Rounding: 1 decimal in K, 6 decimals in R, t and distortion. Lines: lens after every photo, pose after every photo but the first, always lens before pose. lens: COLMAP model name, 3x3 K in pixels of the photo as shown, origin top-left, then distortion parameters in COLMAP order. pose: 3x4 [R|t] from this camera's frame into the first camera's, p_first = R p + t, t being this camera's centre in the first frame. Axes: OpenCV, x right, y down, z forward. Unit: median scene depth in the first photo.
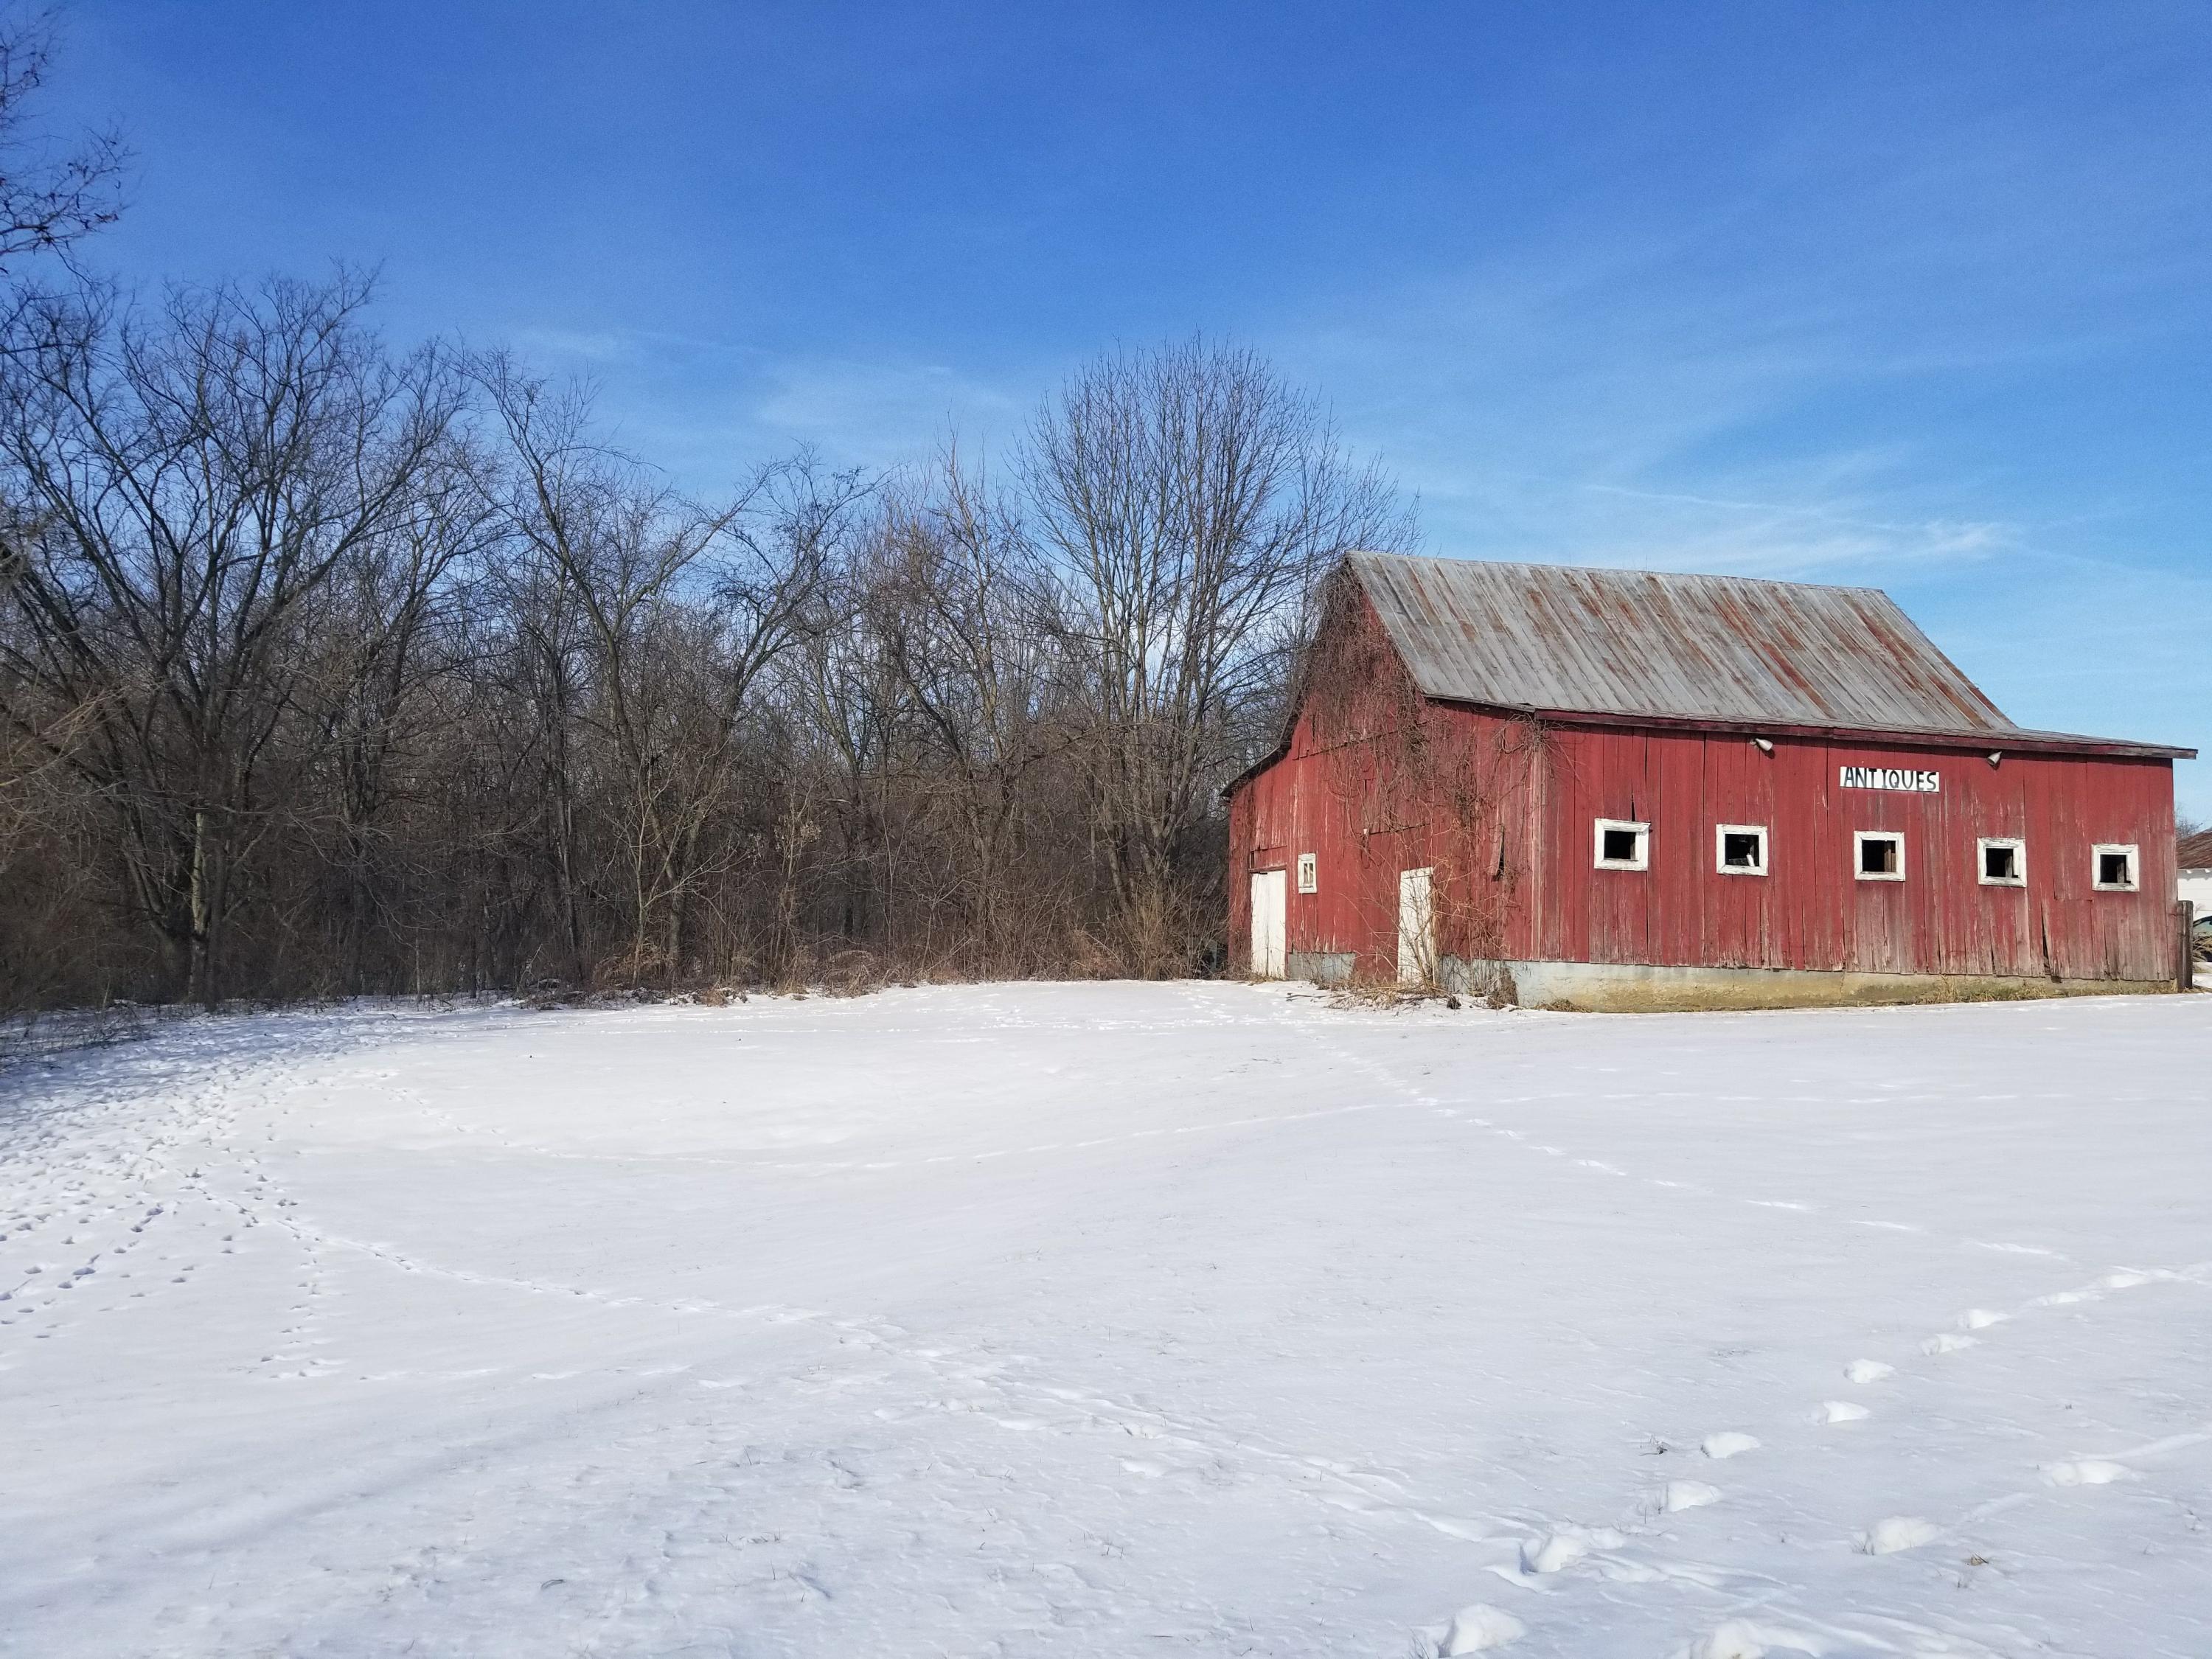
lens RADIAL K [[1728.6, 0, 1085.2], [0, 1728.6, 843.9], [0, 0, 1]] dist [0.070196, -0.103322]
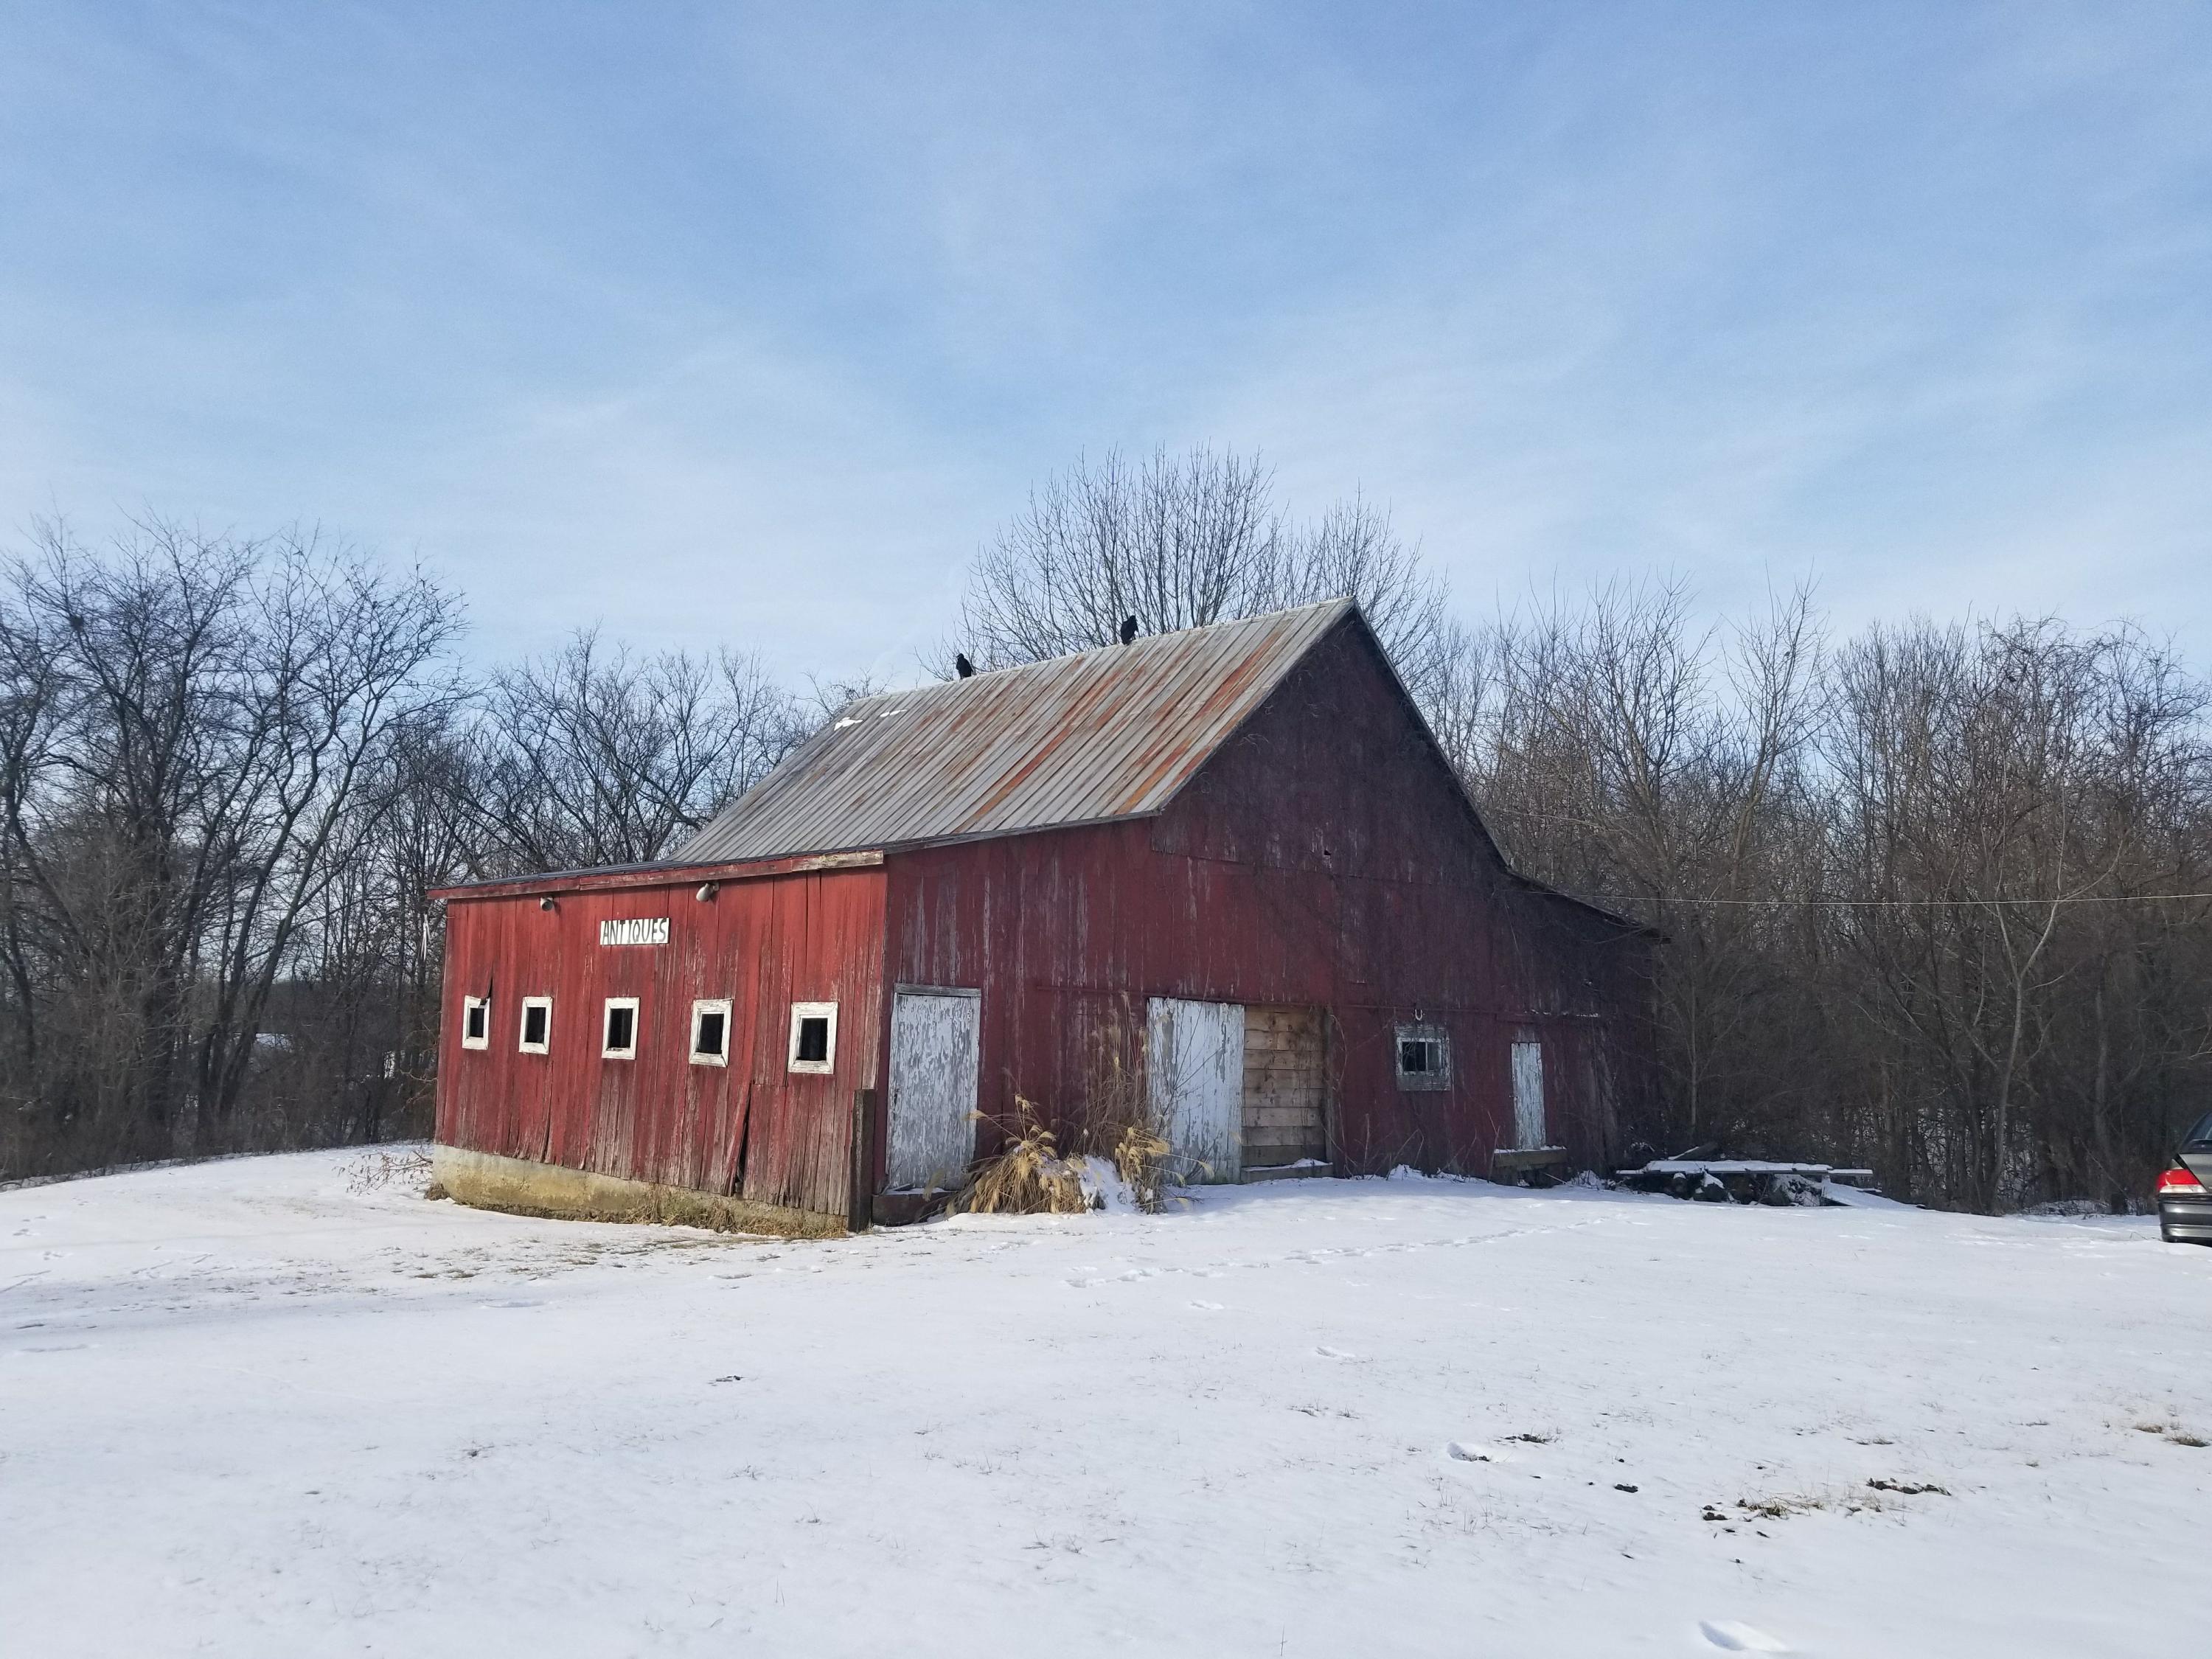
lens RADIAL K [[1728.6, 0, 1088.4], [0, 1728.6, 849.2], [0, 0, 1]] dist [0.070196, -0.103322]
pose [[0.509642, -0.104226, -0.854050, 1.256565], [0.023816, 0.993964, -0.107089, 0.015880], [0.860057, 0.034237, 0.509048, 0.774227]]
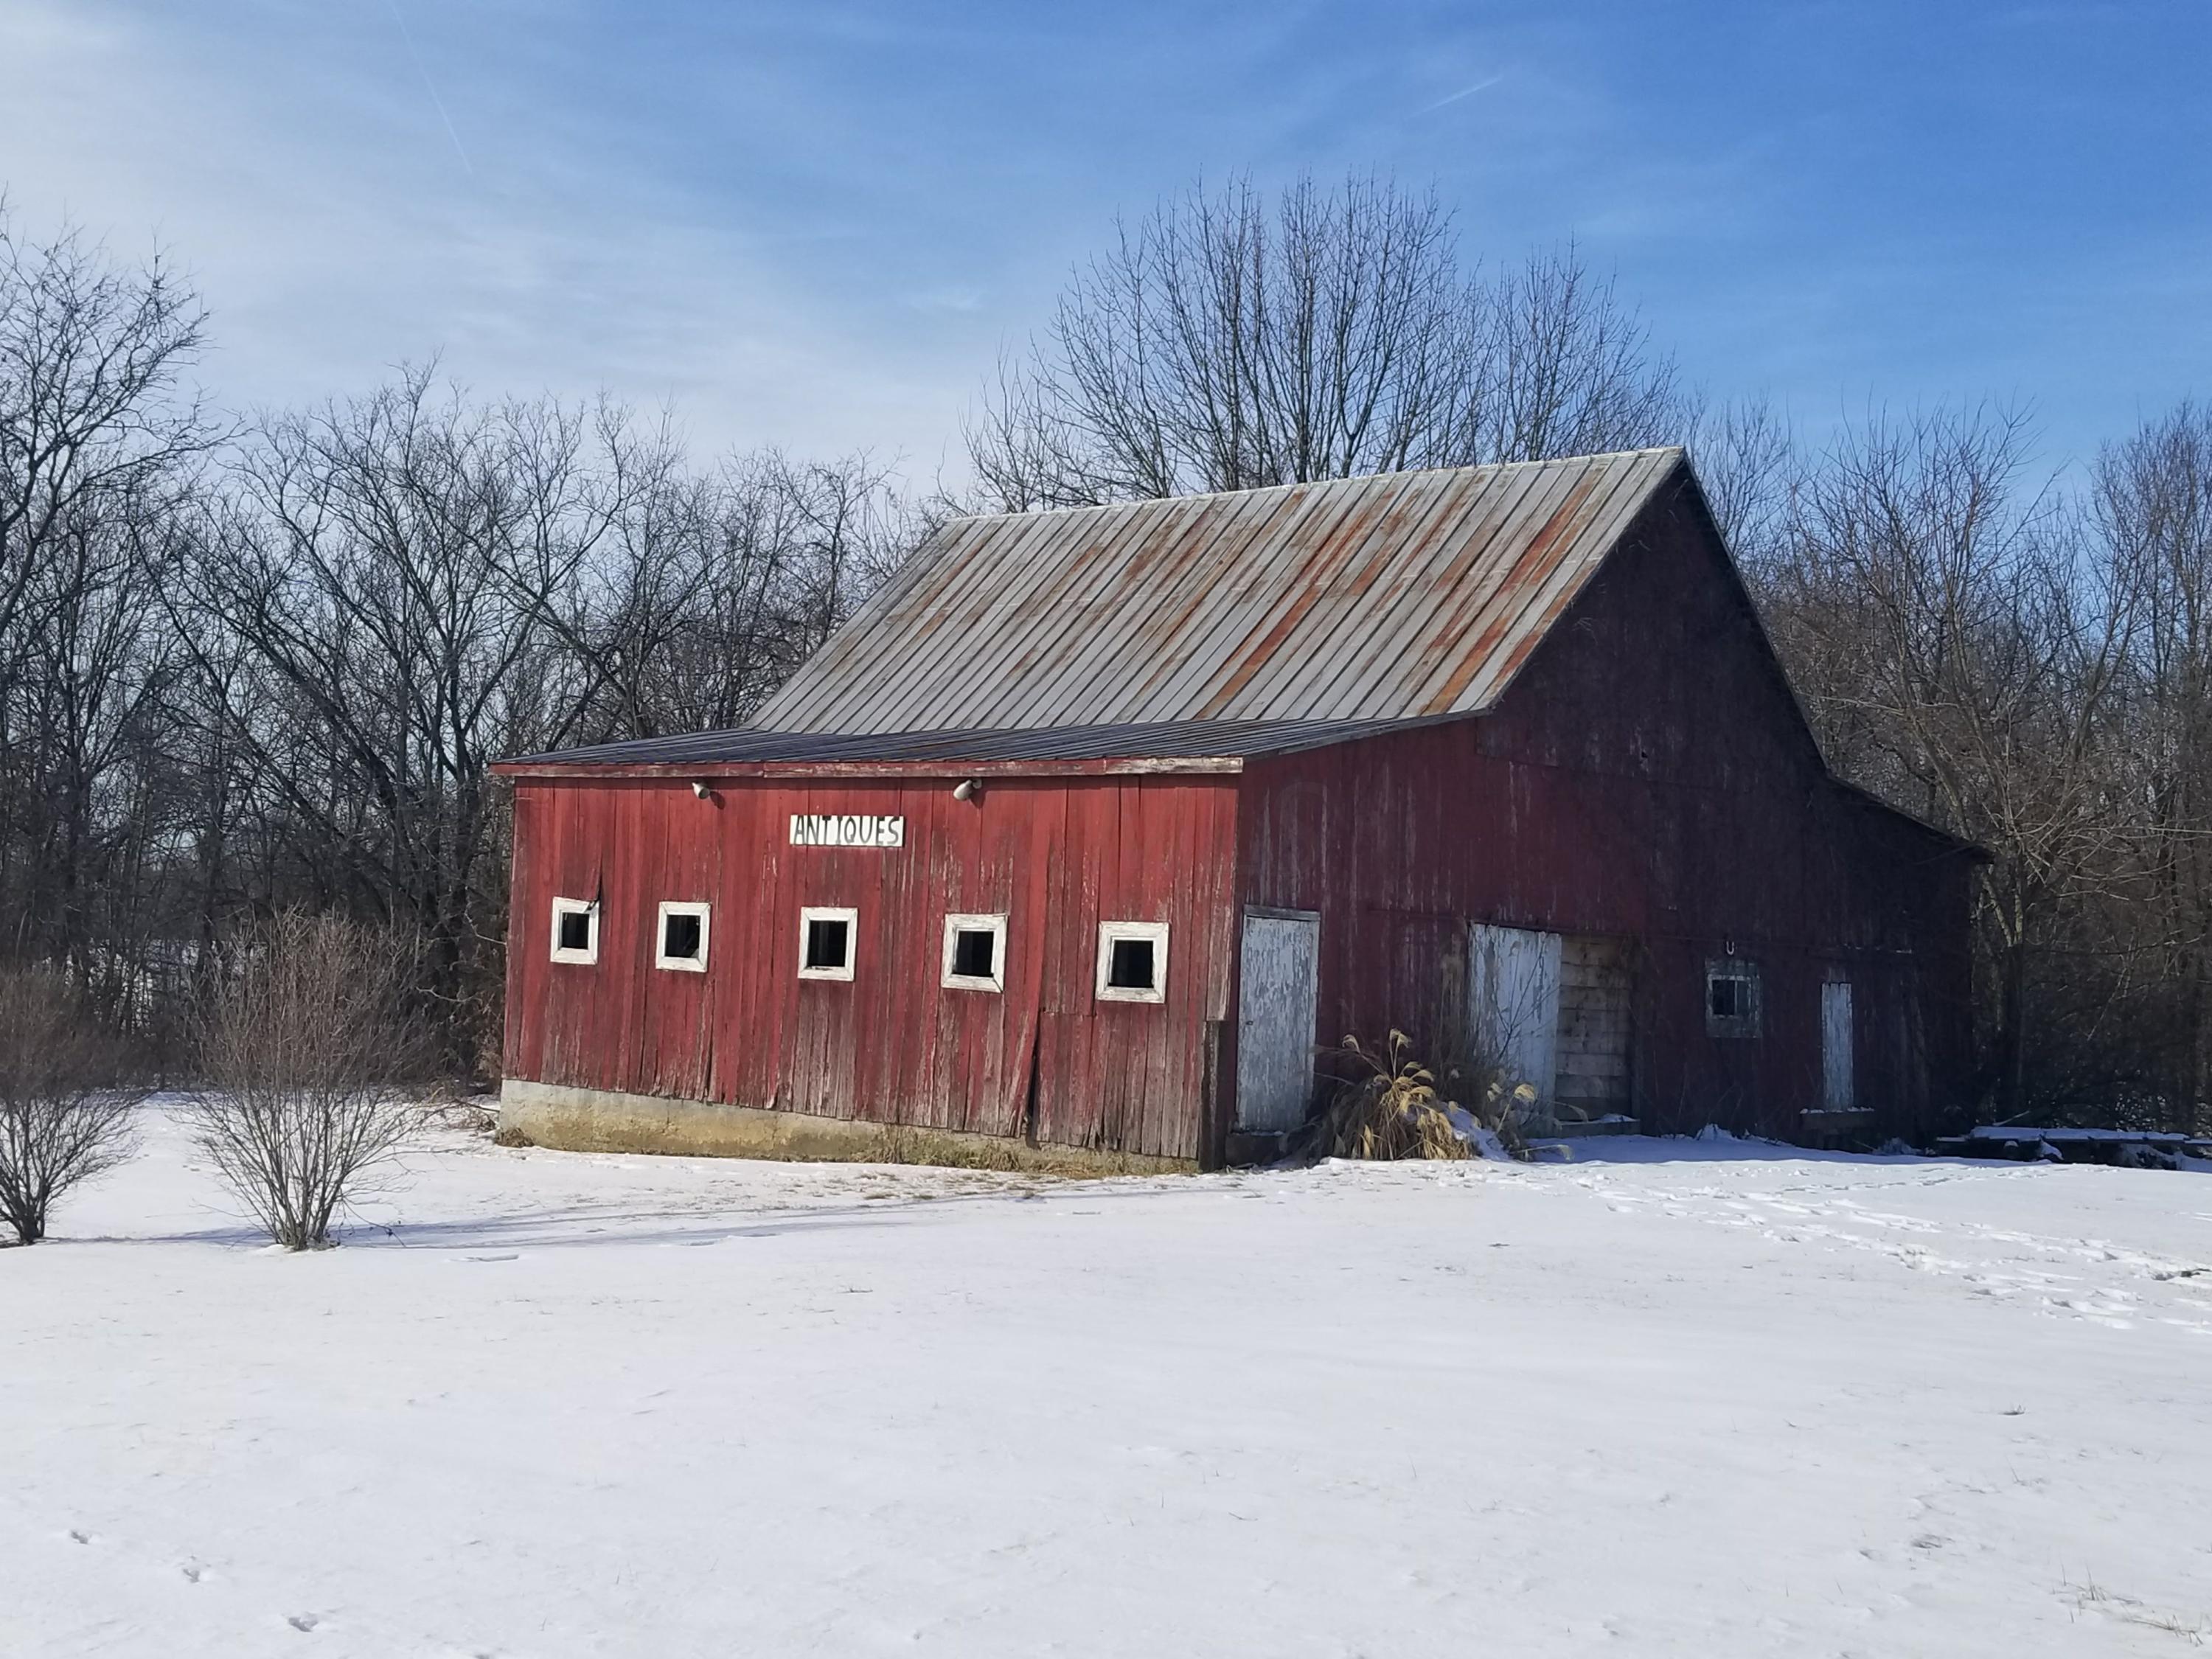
lens RADIAL K [[2867.8, 0, 1009.5], [0, 2867.8, 837.8], [0, 0, 1]] dist [0.040589, 0.000000]
pose [[0.568306, -0.034560, -0.822091, 1.414504], [0.002482, 0.999185, -0.040290, 0.010882], [0.822813, 0.020857, 0.567929, 0.422256]]
